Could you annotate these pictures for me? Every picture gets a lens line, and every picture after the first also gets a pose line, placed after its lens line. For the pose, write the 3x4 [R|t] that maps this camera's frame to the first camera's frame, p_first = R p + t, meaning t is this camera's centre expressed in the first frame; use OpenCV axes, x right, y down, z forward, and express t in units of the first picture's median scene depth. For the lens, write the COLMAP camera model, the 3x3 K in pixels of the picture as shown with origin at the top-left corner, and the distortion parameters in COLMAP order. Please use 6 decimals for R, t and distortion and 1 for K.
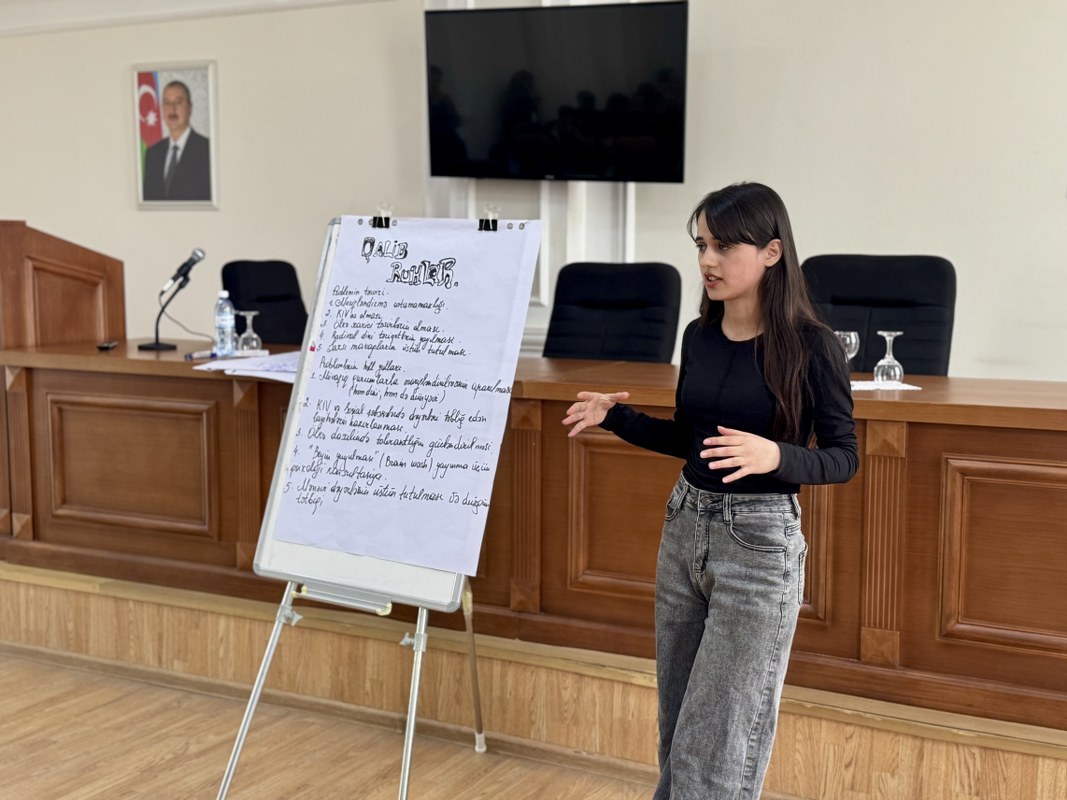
lens RADIAL K [[1322.5, 0, 533.5], [0, 1322.5, 400.0], [0, 0, 1]] dist [0.198586, -0.481275]
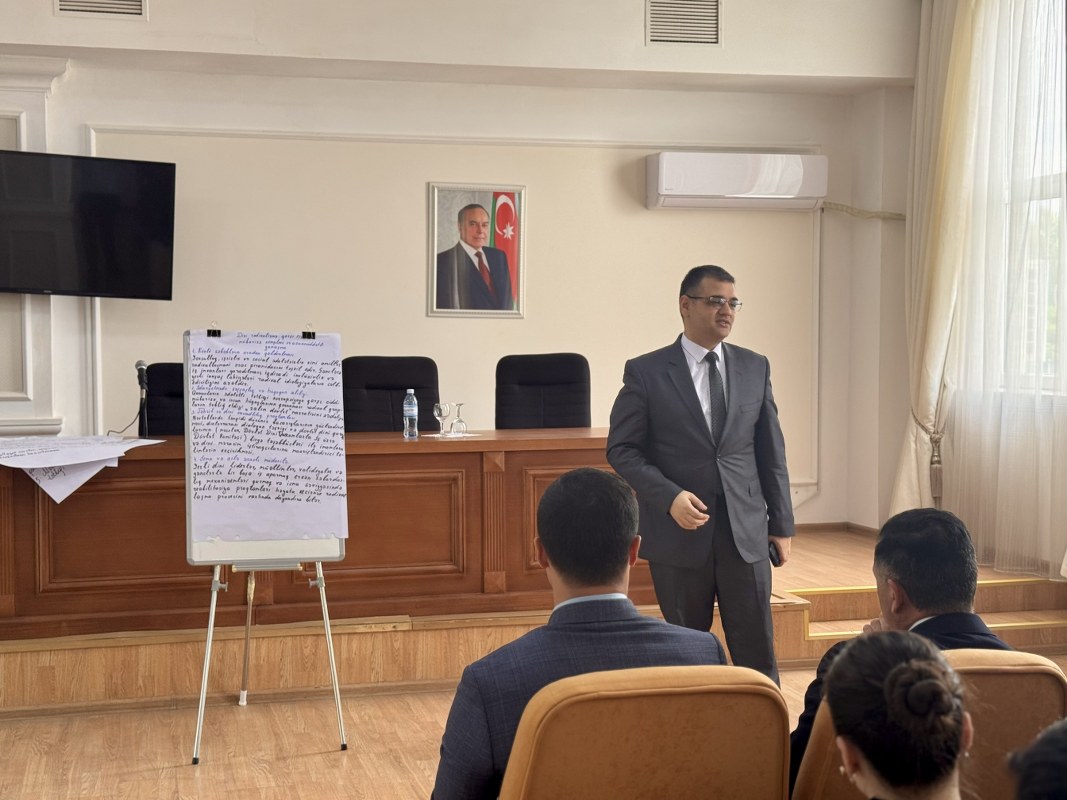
lens RADIAL K [[1615.1, 0, 533.5], [0, 1615.1, 400.0], [0, 0, 1]] dist [0.196815, -0.484187]
pose [[0.727569, -0.035045, 0.685139, -0.901457], [0.082422, 0.995926, -0.036584, 0.023305], [-0.681065, 0.083087, 0.727494, -0.463203]]
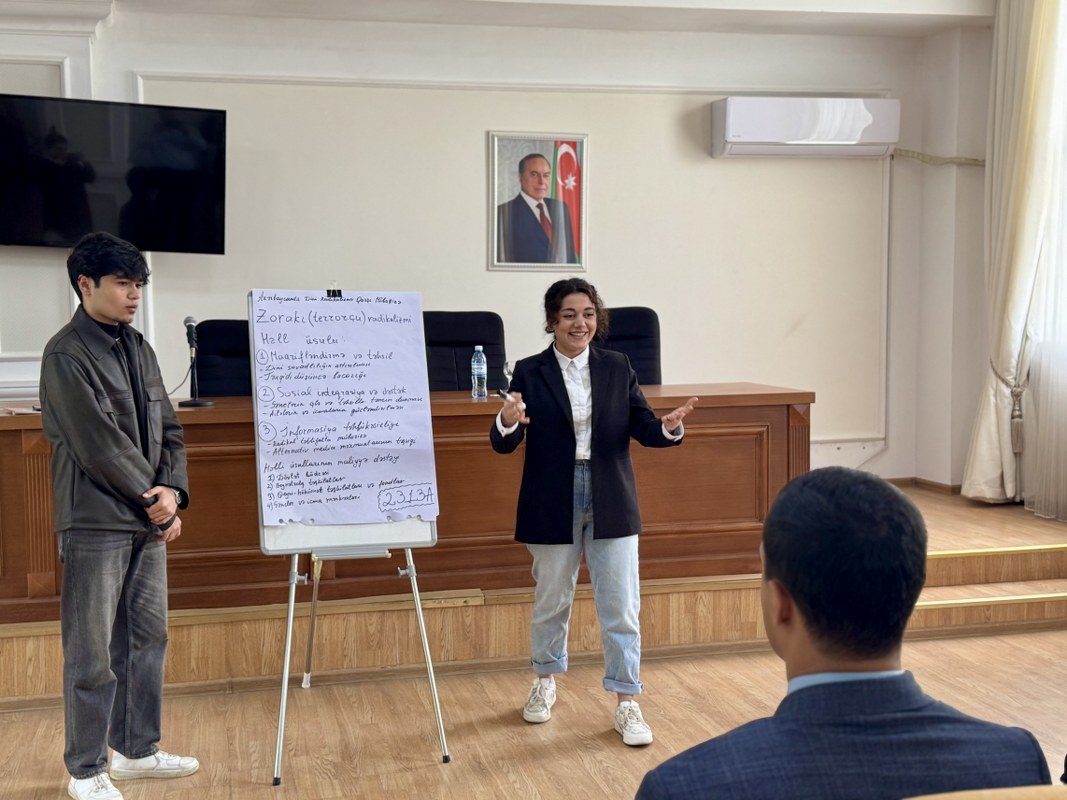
lens RADIAL K [[1427.8, 0, 533.5], [0, 1427.8, 400.0], [0, 0, 1]] dist [0.219221, -0.572628]
pose [[0.738401, -0.061674, 0.671536, -0.736127], [0.089334, 0.995979, -0.006759, 0.006609], [-0.668419, 0.064982, 0.740941, -0.211887]]
